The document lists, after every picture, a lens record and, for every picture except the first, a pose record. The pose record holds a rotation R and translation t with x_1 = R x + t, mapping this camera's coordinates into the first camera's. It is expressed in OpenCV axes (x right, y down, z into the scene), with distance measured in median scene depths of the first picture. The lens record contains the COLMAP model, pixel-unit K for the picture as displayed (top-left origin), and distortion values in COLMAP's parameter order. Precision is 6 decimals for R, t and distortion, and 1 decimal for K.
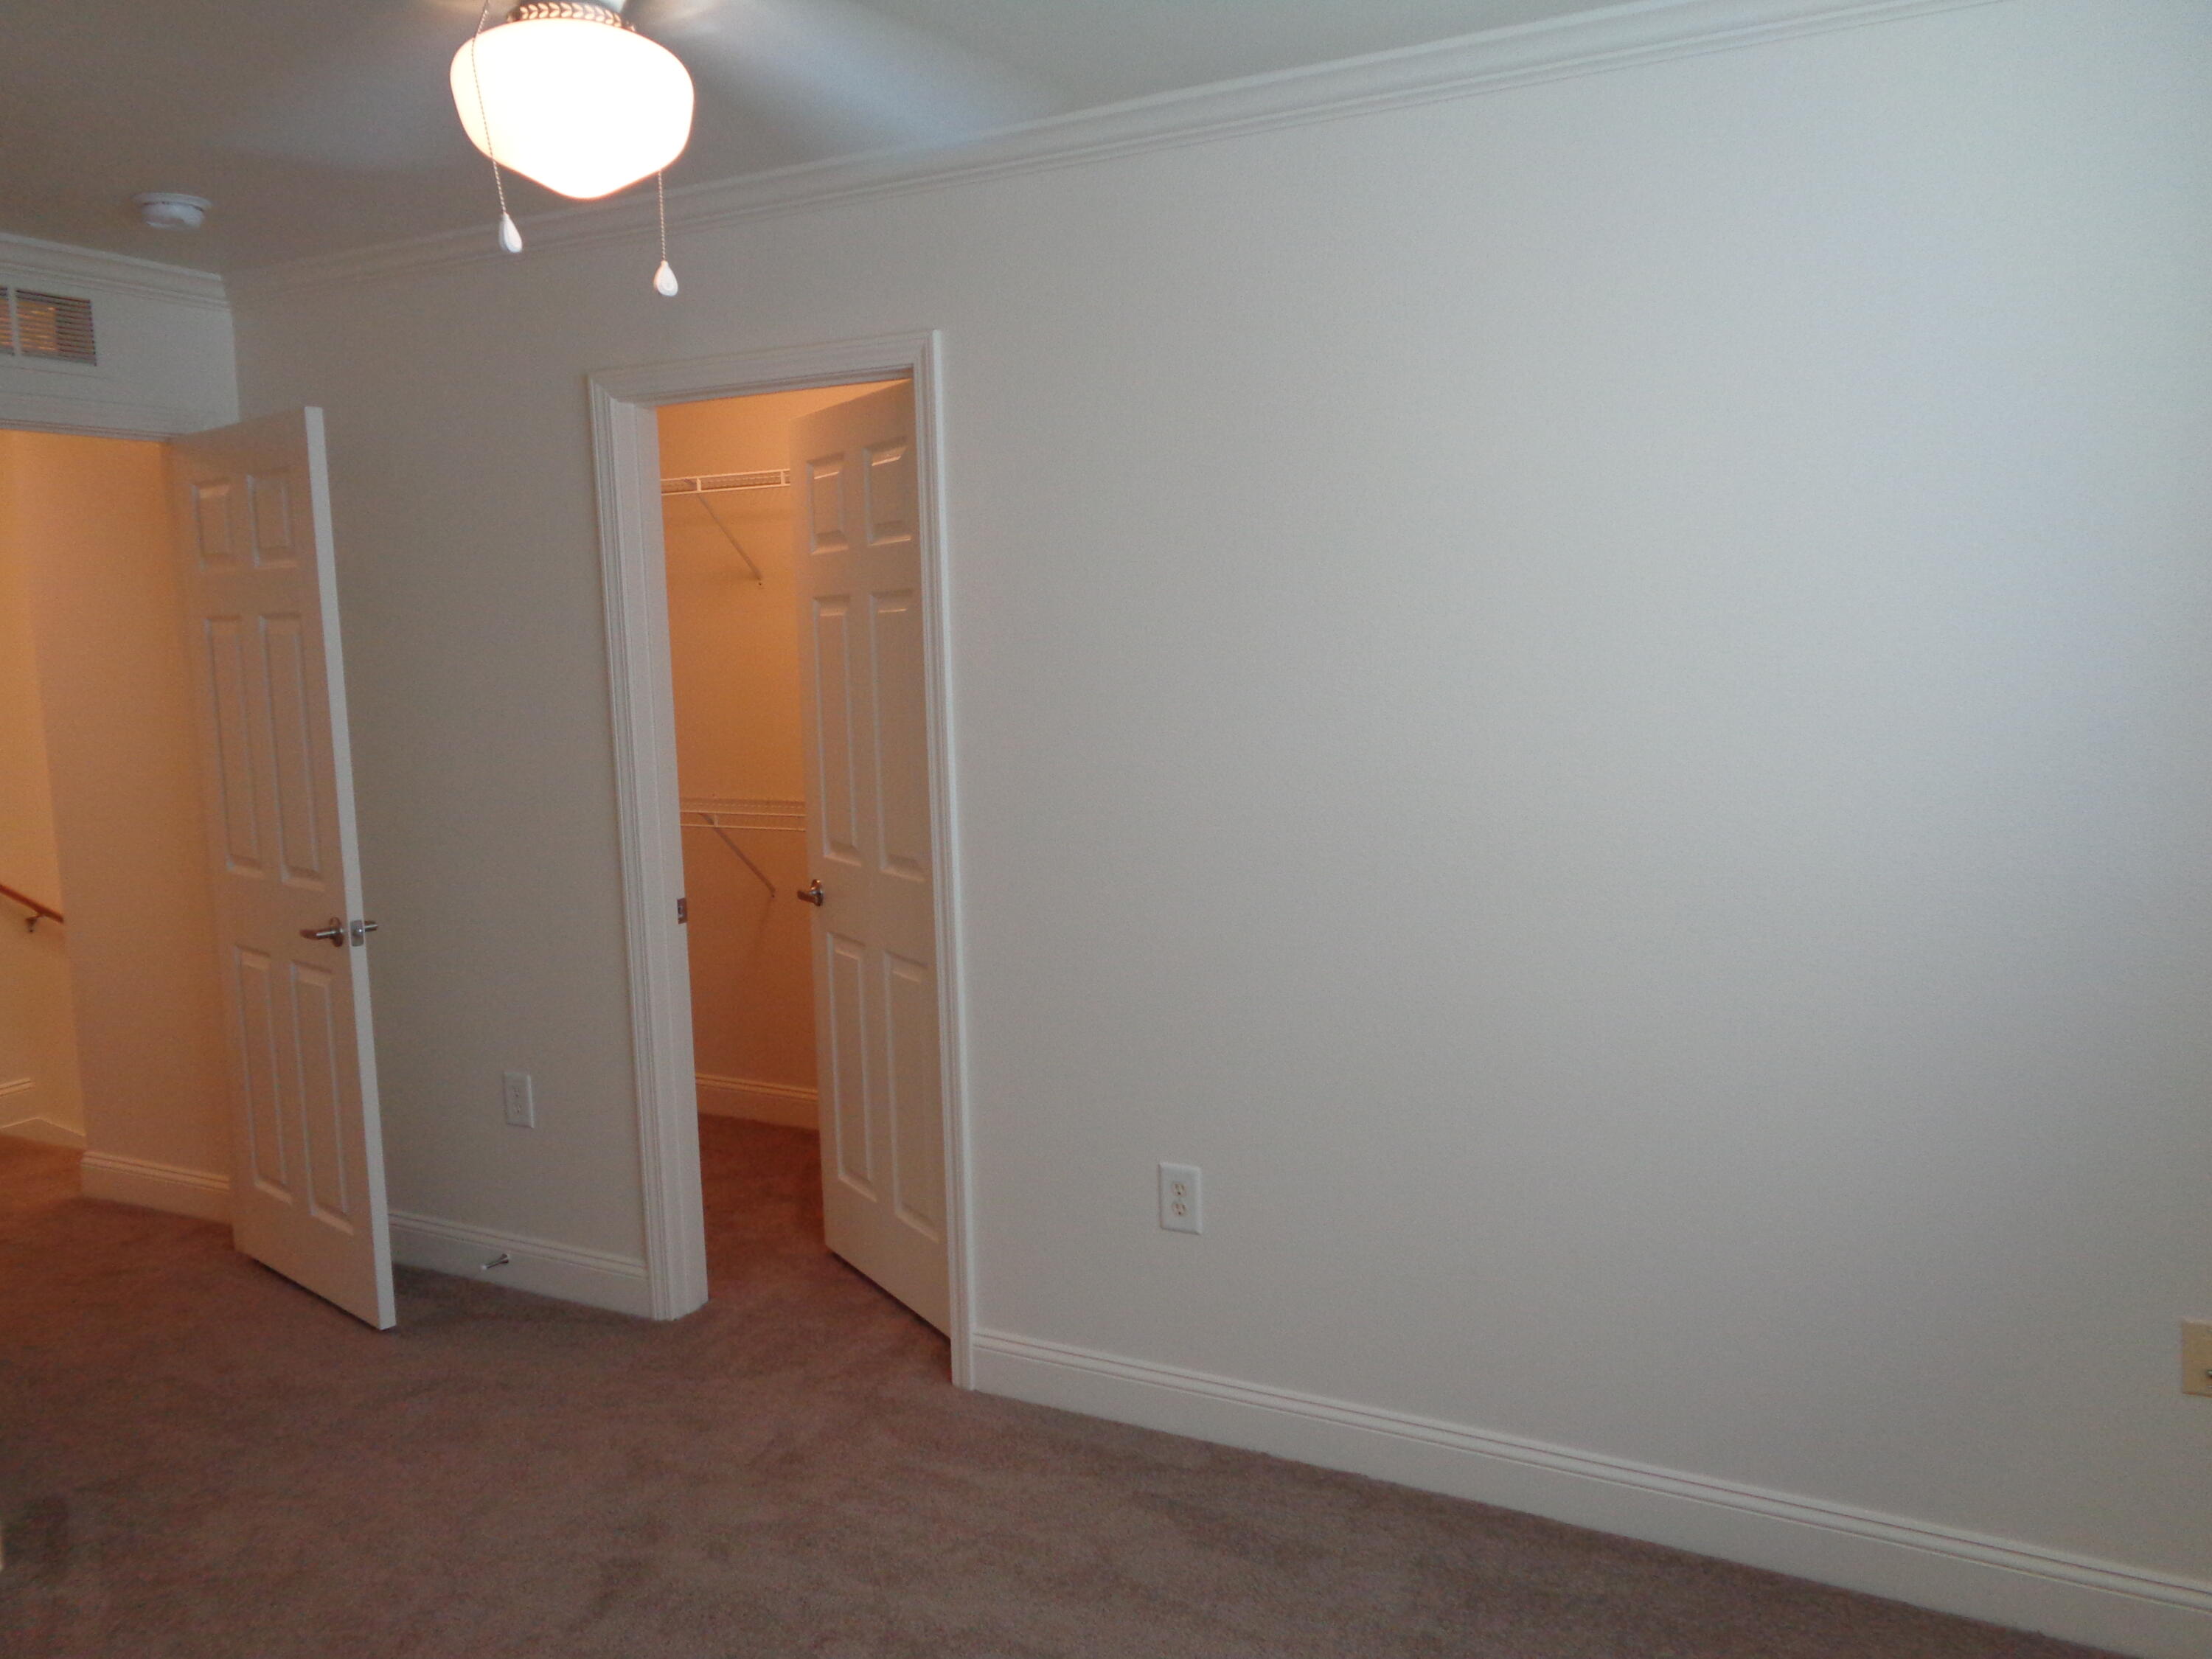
lens RADIAL K [[1670.8, 0, 1112.6], [0, 1670.8, 819.4], [0, 0, 1]] dist [0.017473, 0.006173]
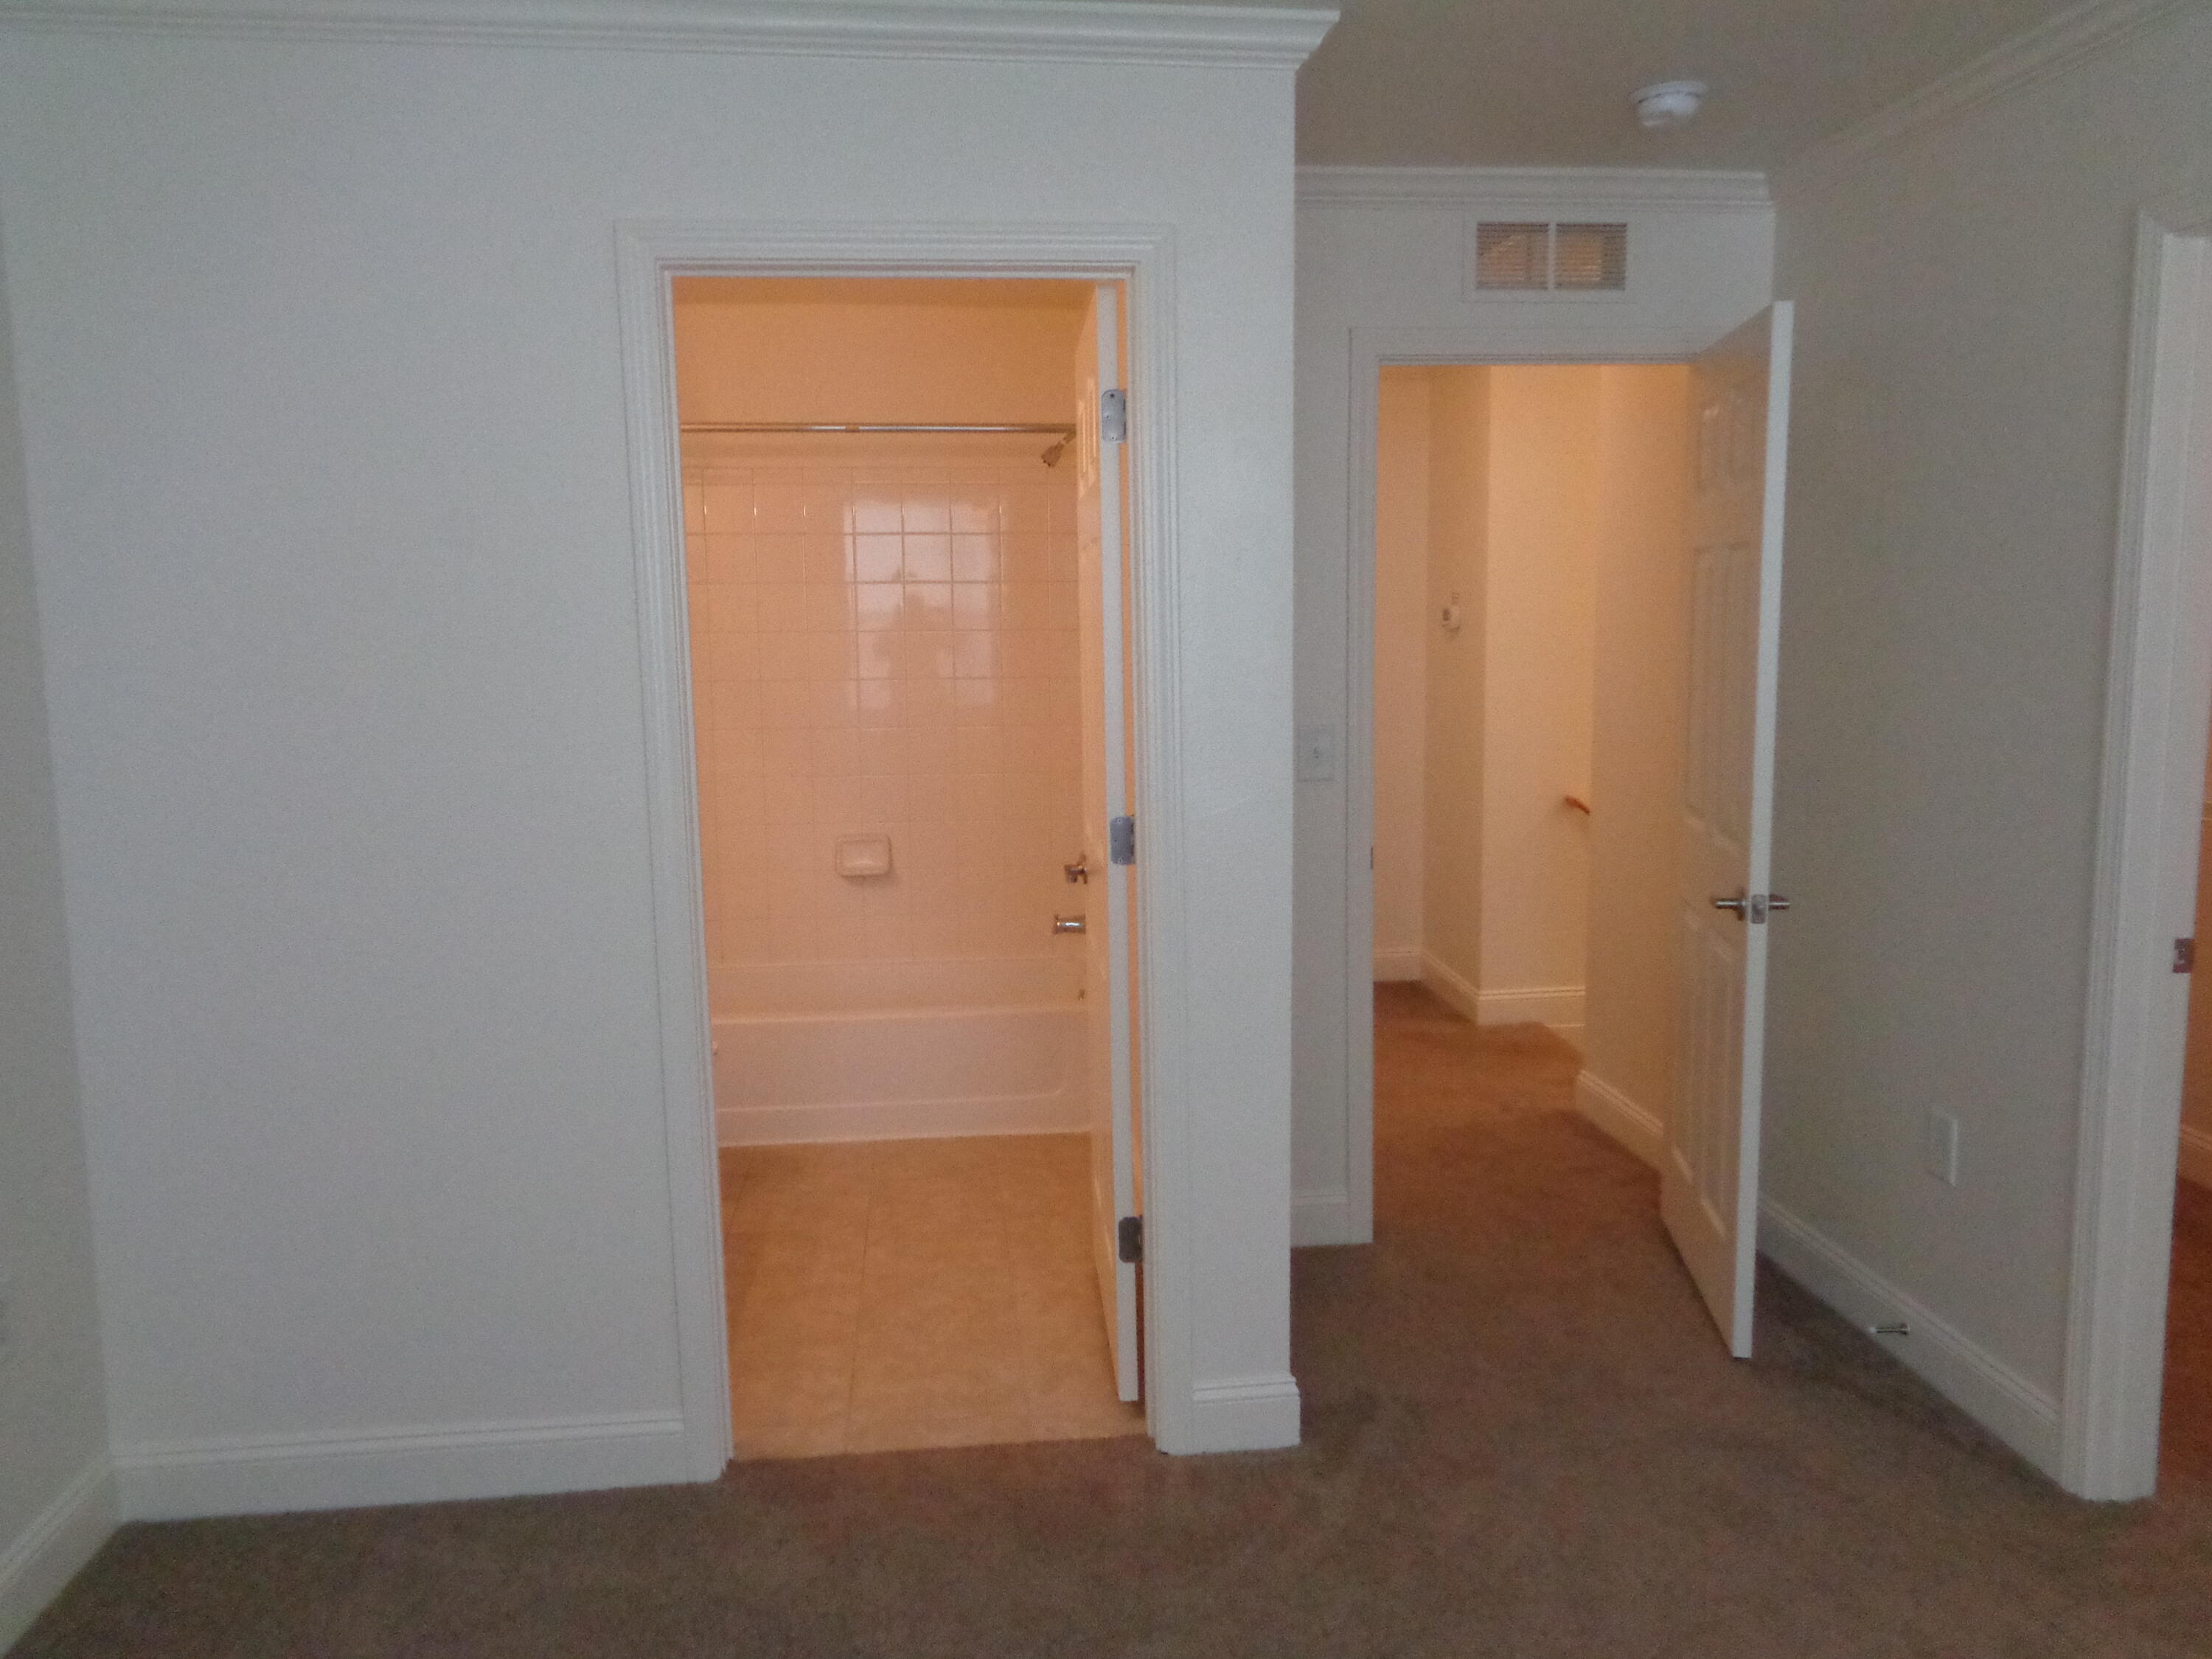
lens RADIAL K [[1670.8, 0, 1112.6], [0, 1670.8, 819.4], [0, 0, 1]] dist [0.017473, 0.006173]
pose [[0.564604, 0.128508, -0.815296, 0.064773], [-0.101355, 0.991123, 0.086032, -0.019110], [0.819115, 0.034060, 0.572618, 0.216222]]
